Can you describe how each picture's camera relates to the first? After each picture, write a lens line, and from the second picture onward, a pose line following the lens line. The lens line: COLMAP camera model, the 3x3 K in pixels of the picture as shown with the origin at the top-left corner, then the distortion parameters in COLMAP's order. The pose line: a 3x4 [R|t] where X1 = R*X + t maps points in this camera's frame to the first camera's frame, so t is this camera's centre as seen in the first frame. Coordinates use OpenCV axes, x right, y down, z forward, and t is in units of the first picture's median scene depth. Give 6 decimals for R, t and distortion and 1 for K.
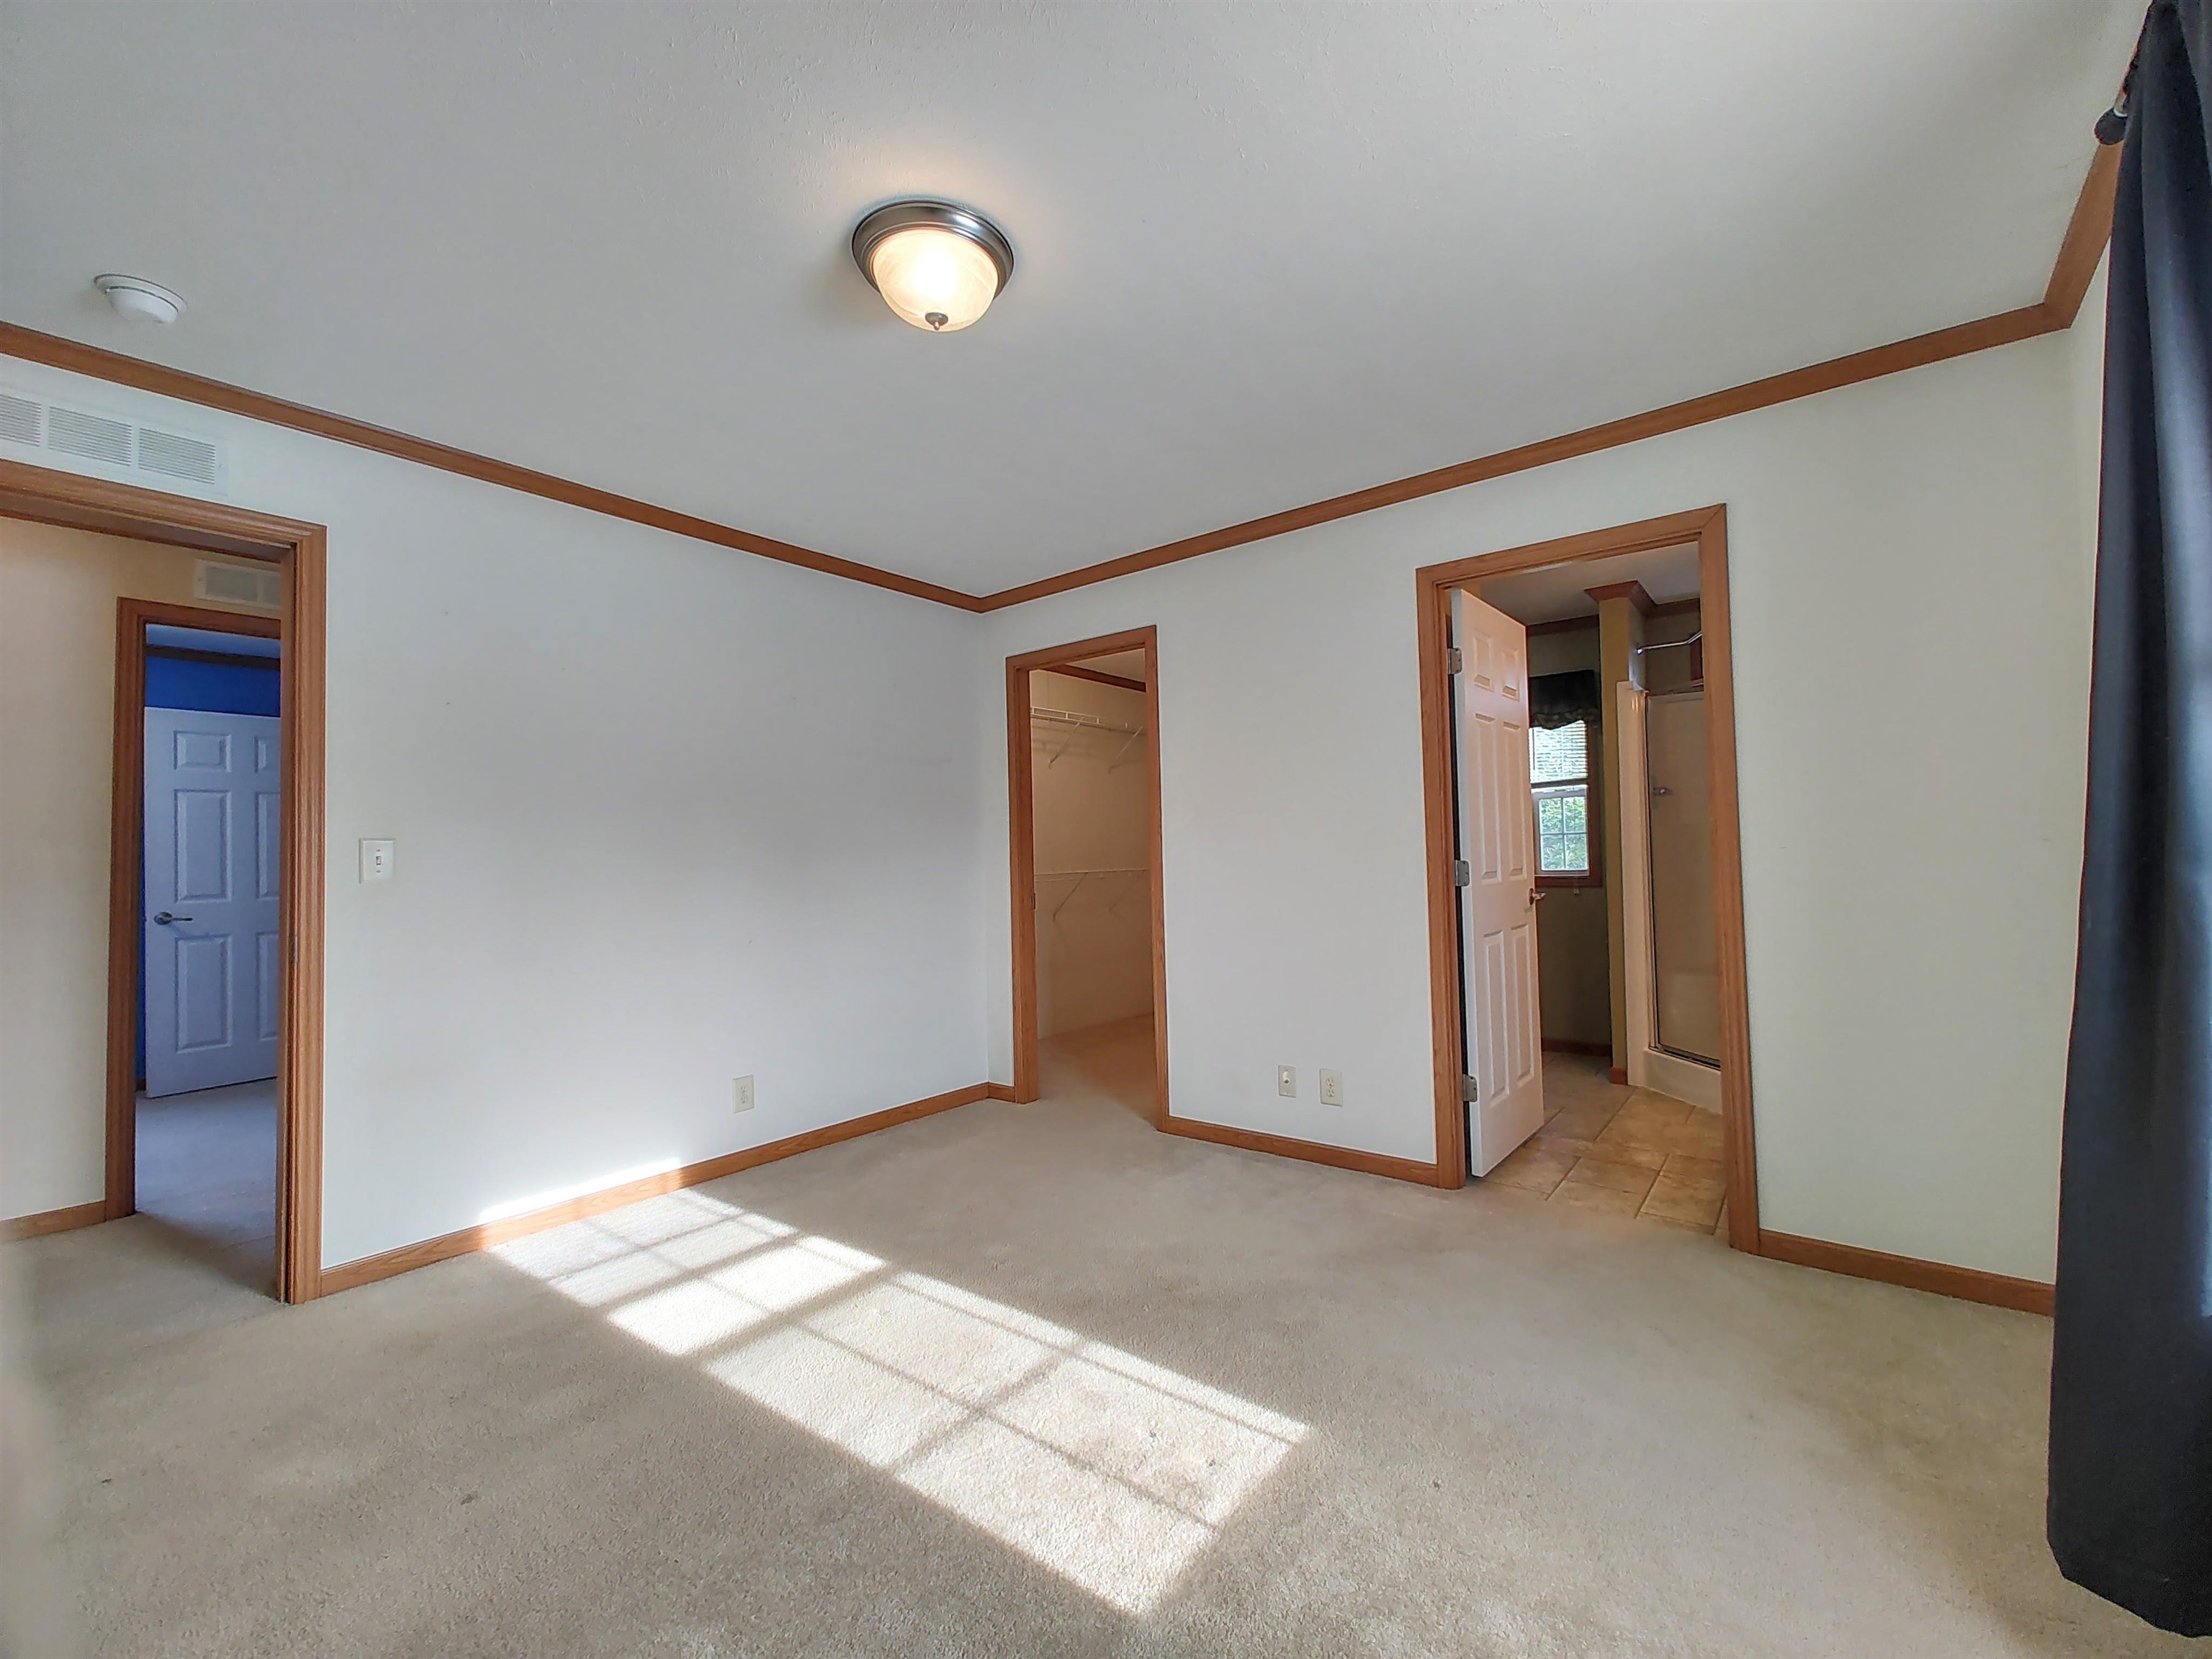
lens RADIAL K [[898.5, 0, 1106.0], [0, 898.5, 829.5], [0, 0, 1]] dist [0.000118, 0.000067]
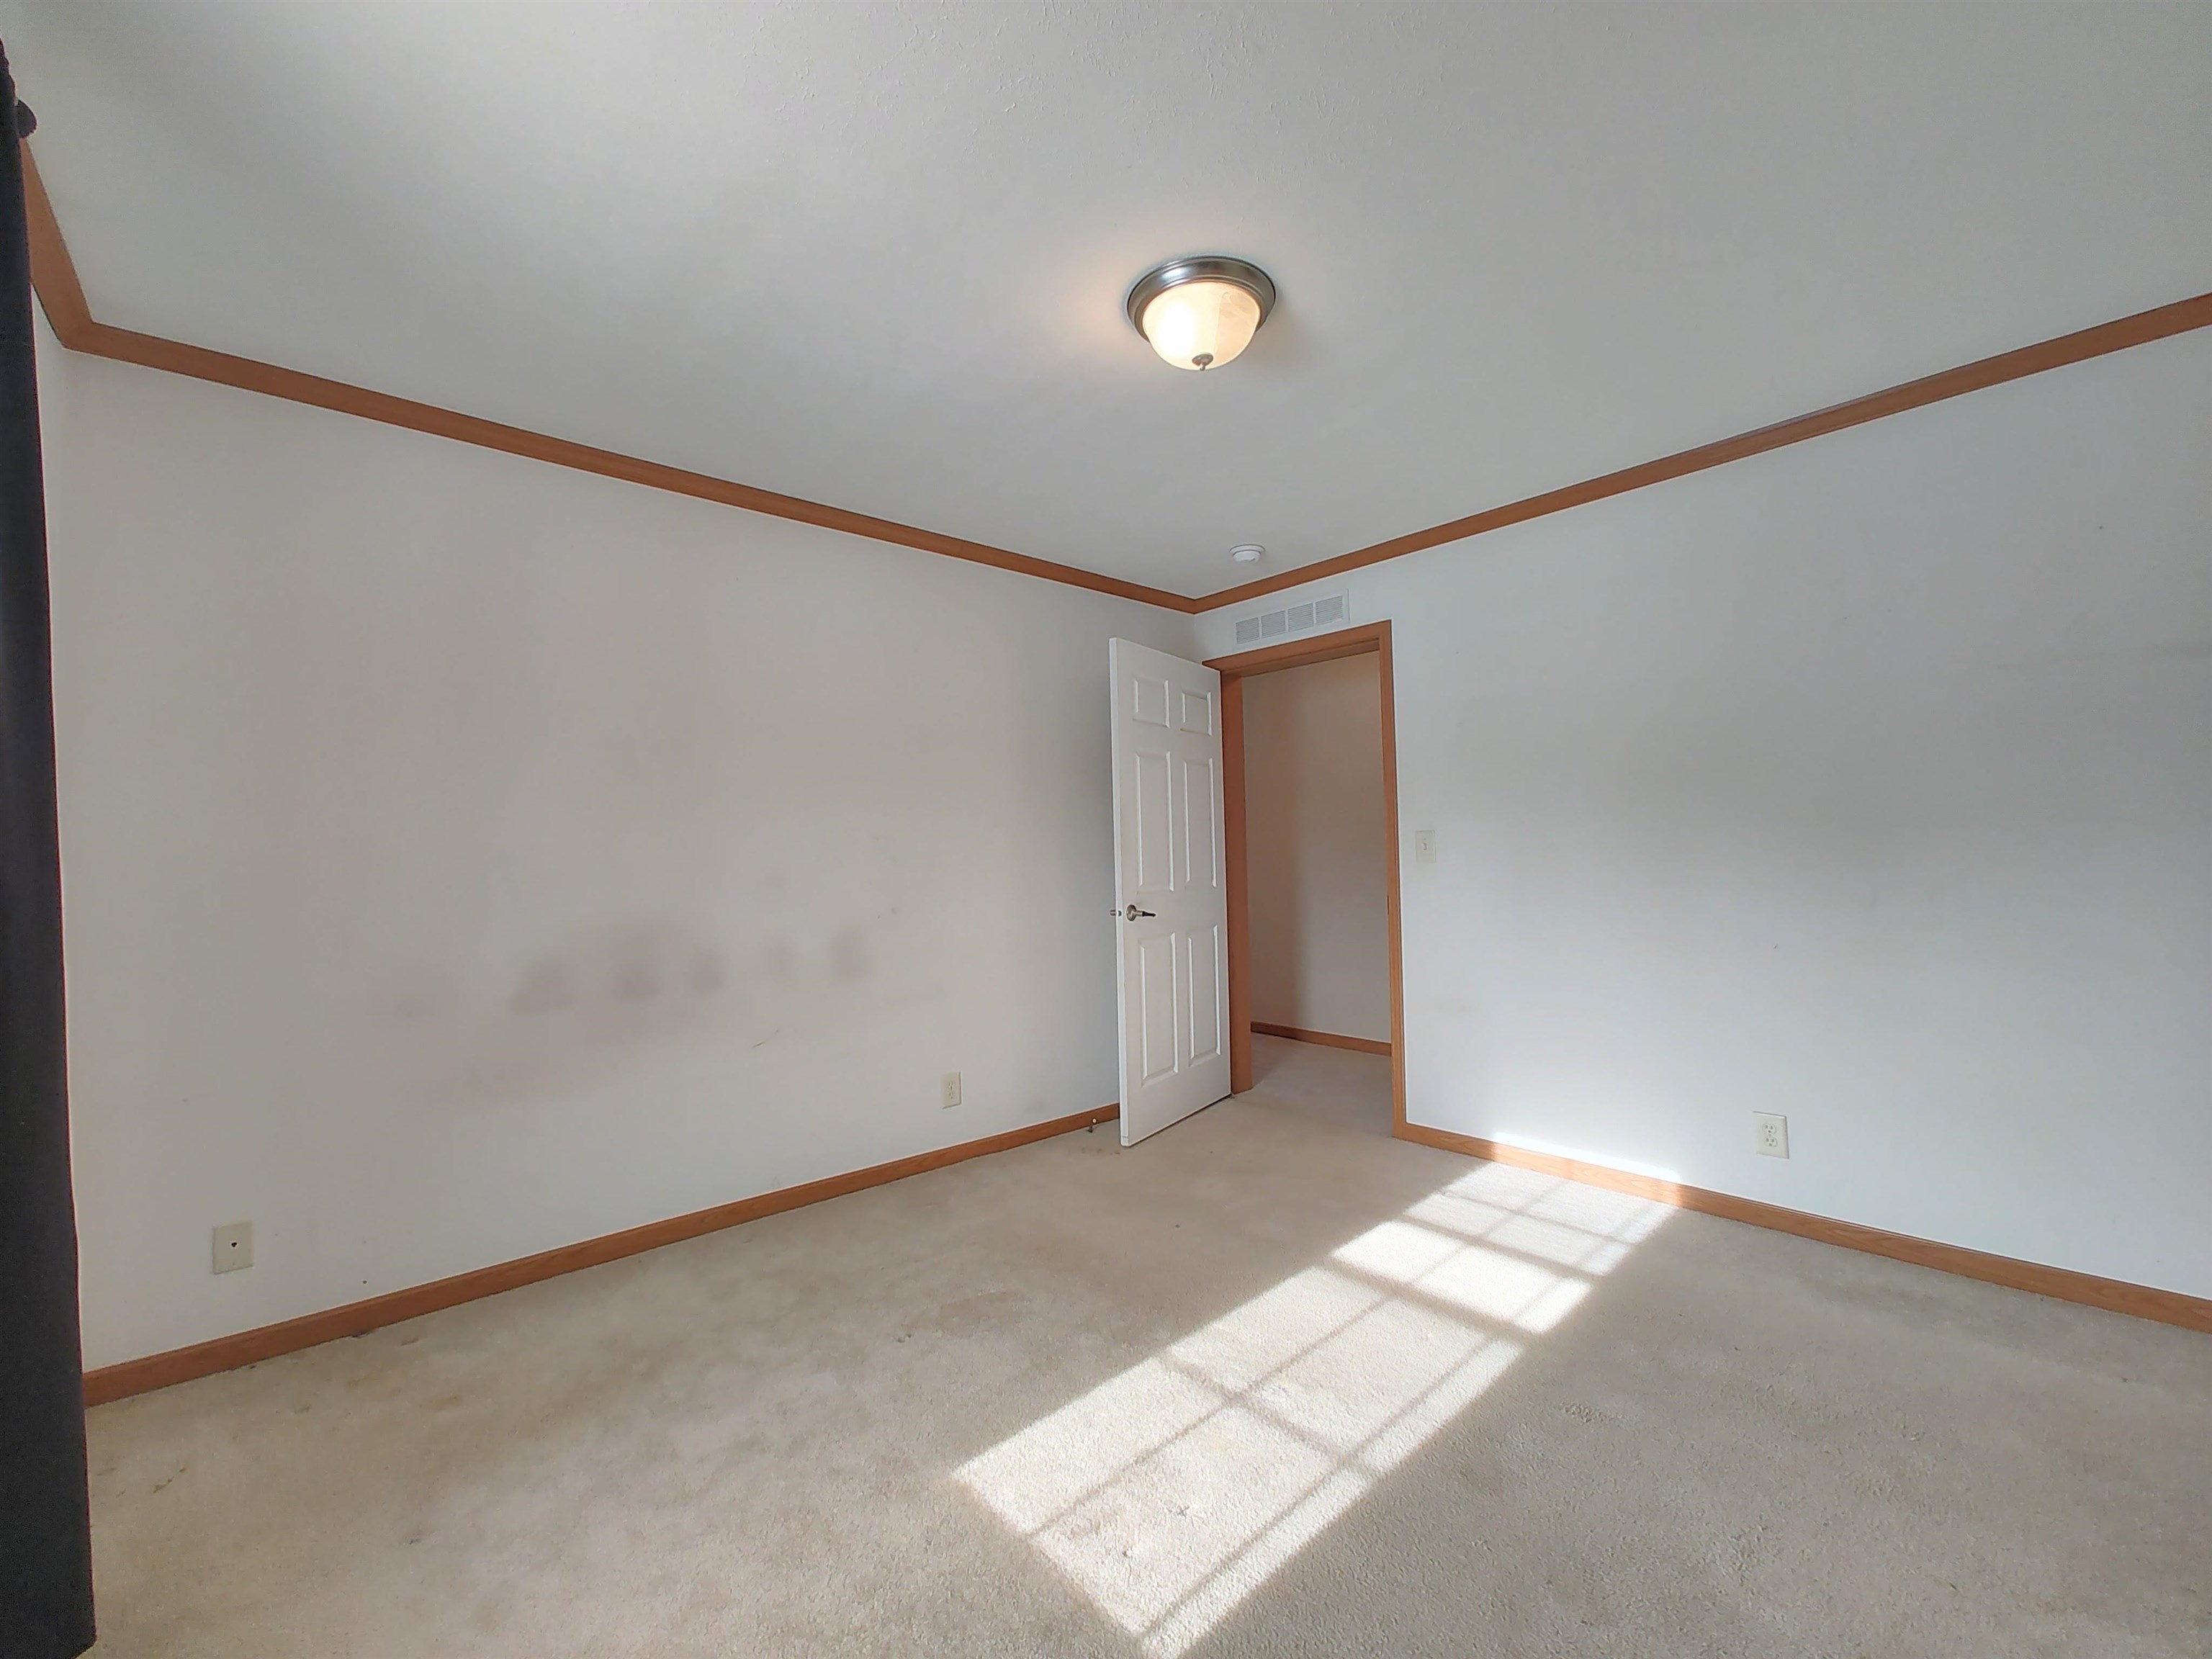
lens RADIAL K [[898.5, 0, 1106.0], [0, 898.5, 829.5], [0, 0, 1]] dist [0.000118, 0.000067]
pose [[-0.164714, -0.002938, -0.986337, 0.699176], [0.055917, 0.998359, -0.012312, -0.001594], [0.984755, -0.057181, -0.164280, 0.815658]]
